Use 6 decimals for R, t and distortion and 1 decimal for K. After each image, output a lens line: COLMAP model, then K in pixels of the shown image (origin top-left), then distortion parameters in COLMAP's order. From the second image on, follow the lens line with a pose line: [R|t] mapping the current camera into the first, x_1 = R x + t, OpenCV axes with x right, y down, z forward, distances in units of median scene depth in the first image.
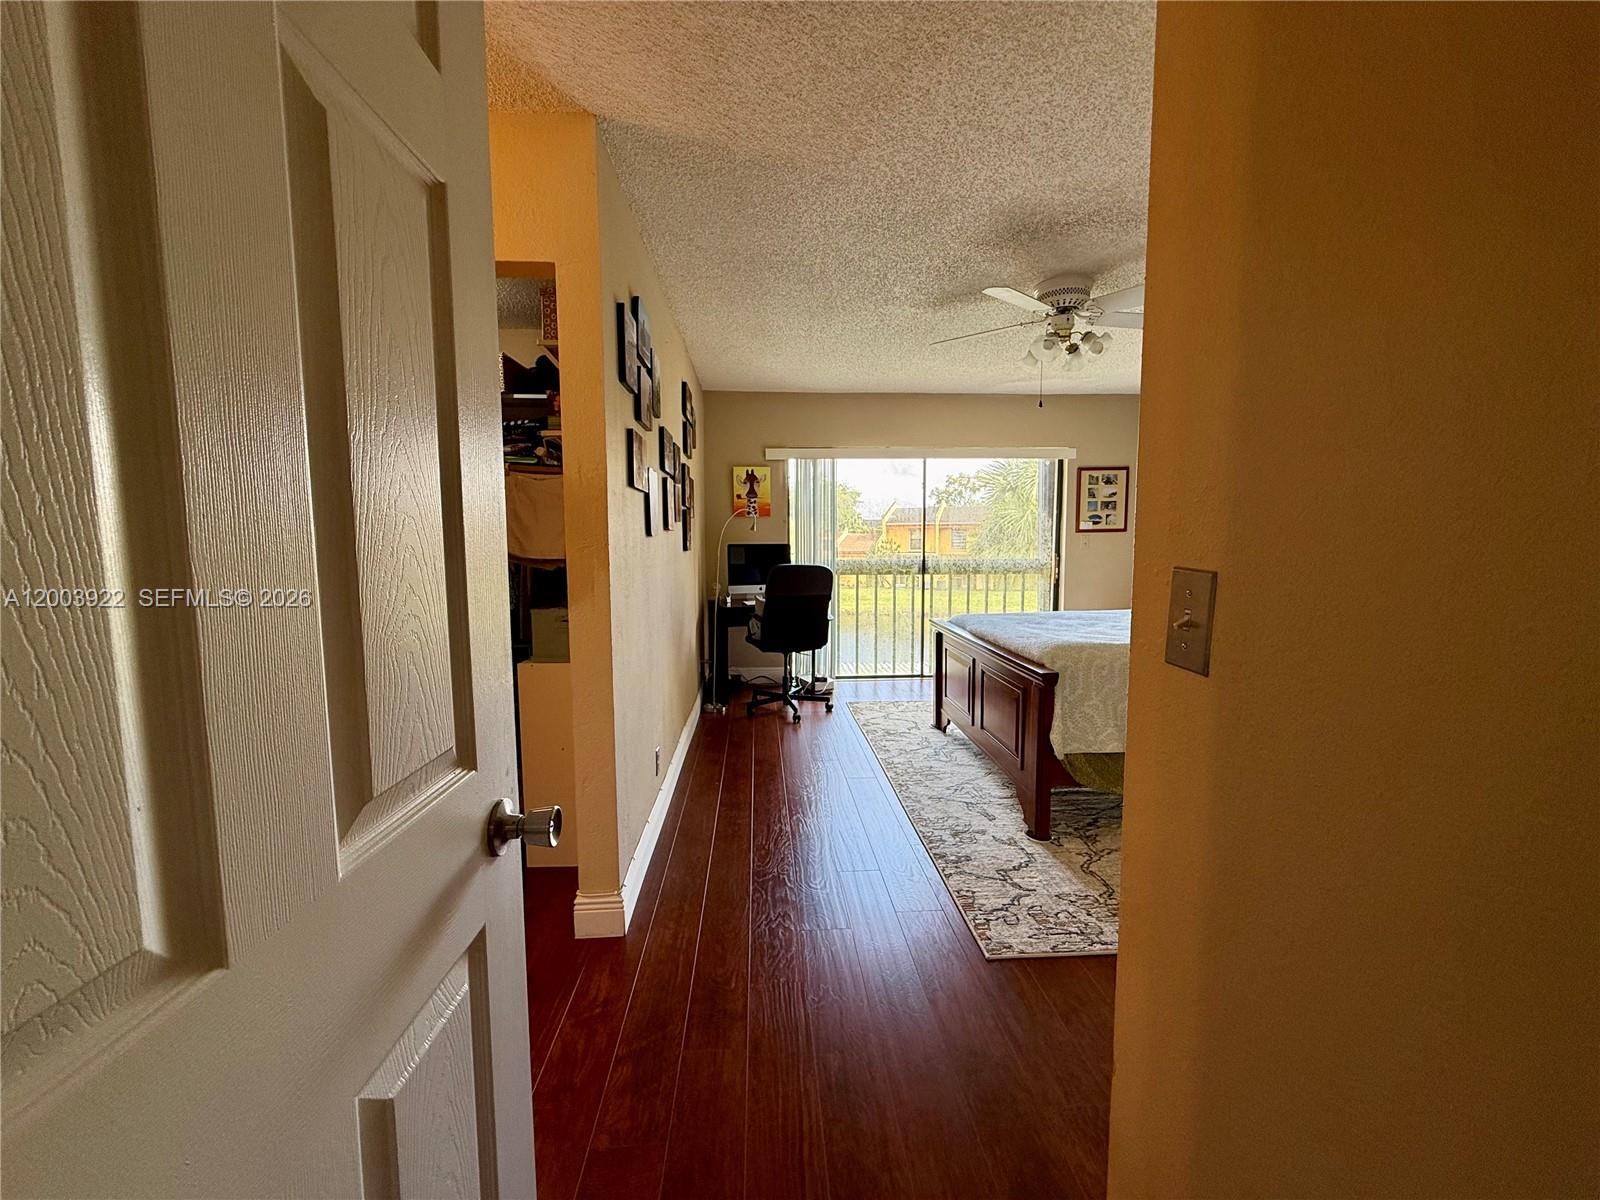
lens RADIAL K [[638.4, 0, 799.7], [0, 638.4, 602.1], [0, 0, 1]] dist [0.000226, -0.000052]
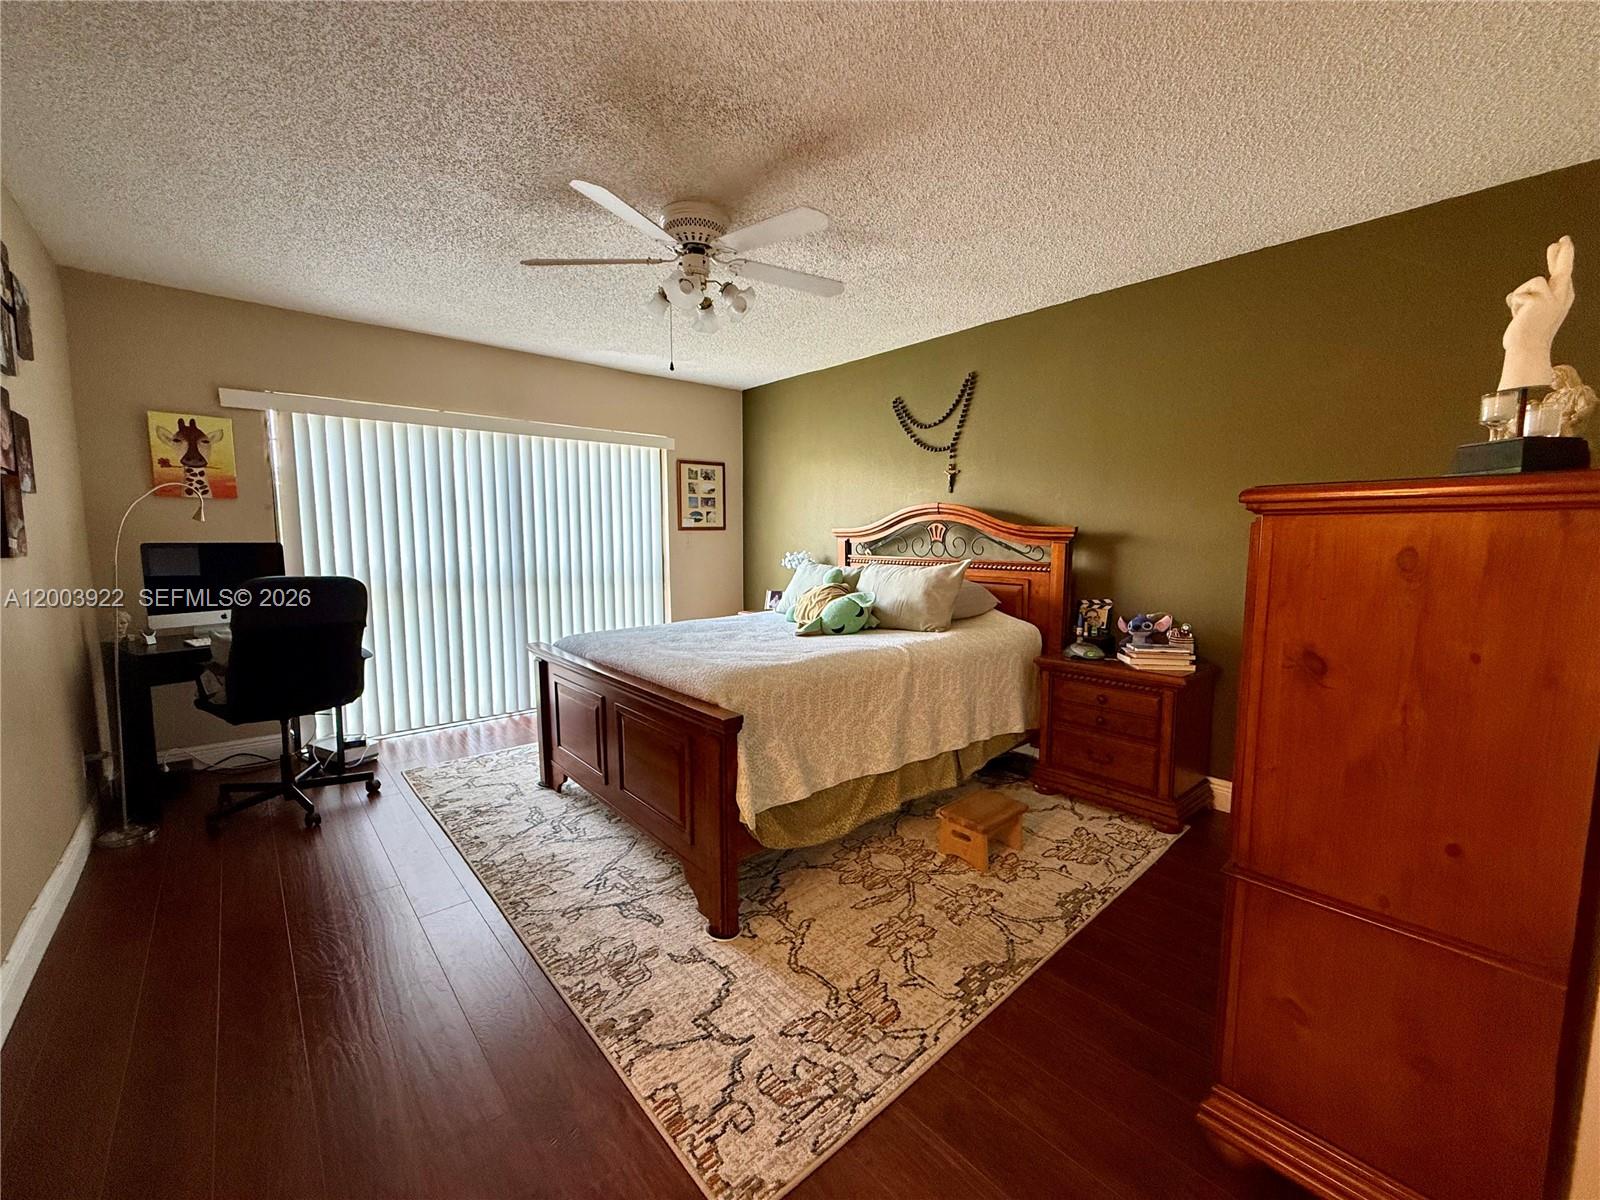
lens RADIAL K [[638.4, 0, 799.7], [0, 638.4, 602.1], [0, 0, 1]] dist [0.000226, -0.000052]
pose [[0.791070, -0.056604, 0.609102, 0.003471], [0.053945, 0.998286, 0.022710, -0.020660], [-0.609343, 0.014893, 0.792767, 0.201983]]
